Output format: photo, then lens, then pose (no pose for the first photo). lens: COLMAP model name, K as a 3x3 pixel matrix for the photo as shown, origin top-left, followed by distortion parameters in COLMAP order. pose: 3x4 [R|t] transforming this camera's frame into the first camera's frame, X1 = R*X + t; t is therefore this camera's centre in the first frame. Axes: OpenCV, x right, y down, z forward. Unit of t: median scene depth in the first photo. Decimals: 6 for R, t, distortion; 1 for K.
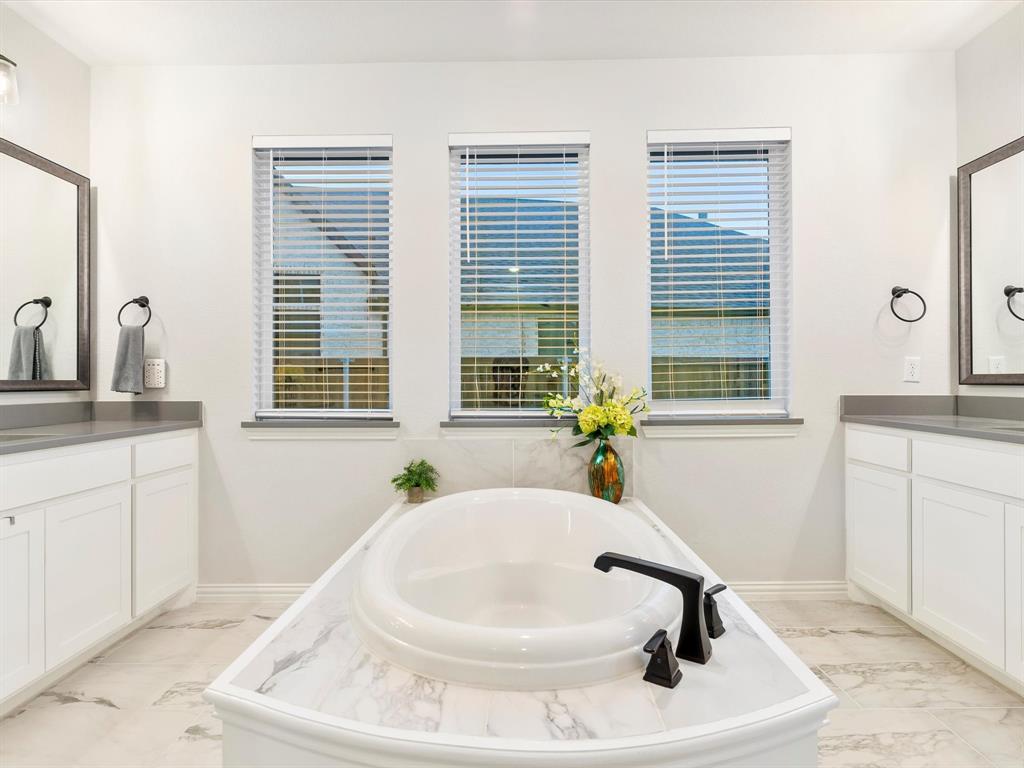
lens RADIAL K [[546.5, 0, 512.0], [0, 546.5, 384.0], [0, 0, 1]] dist [0.002442, 0.001177]
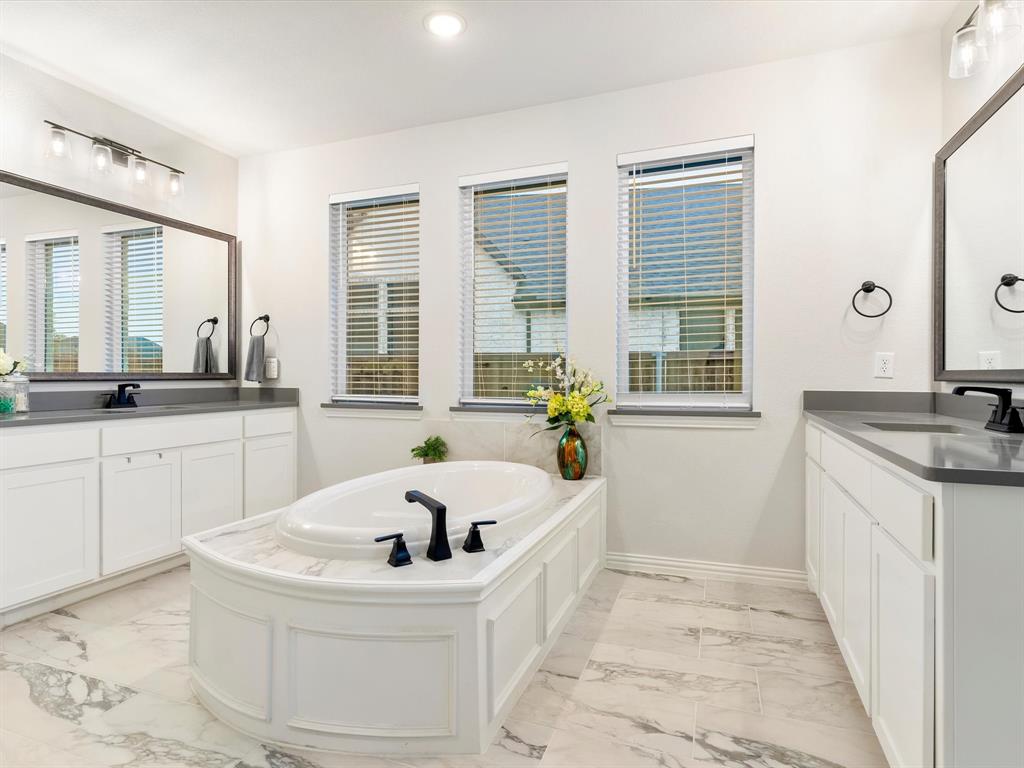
lens RADIAL K [[546.5, 0, 512.0], [0, 546.5, 384.0], [0, 0, 1]] dist [0.002442, 0.001177]
pose [[0.942577, 0.010911, -0.333812, 0.426905], [-0.006326, 0.999870, 0.014819, -0.003331], [0.333930, -0.011856, 0.942523, -0.146400]]
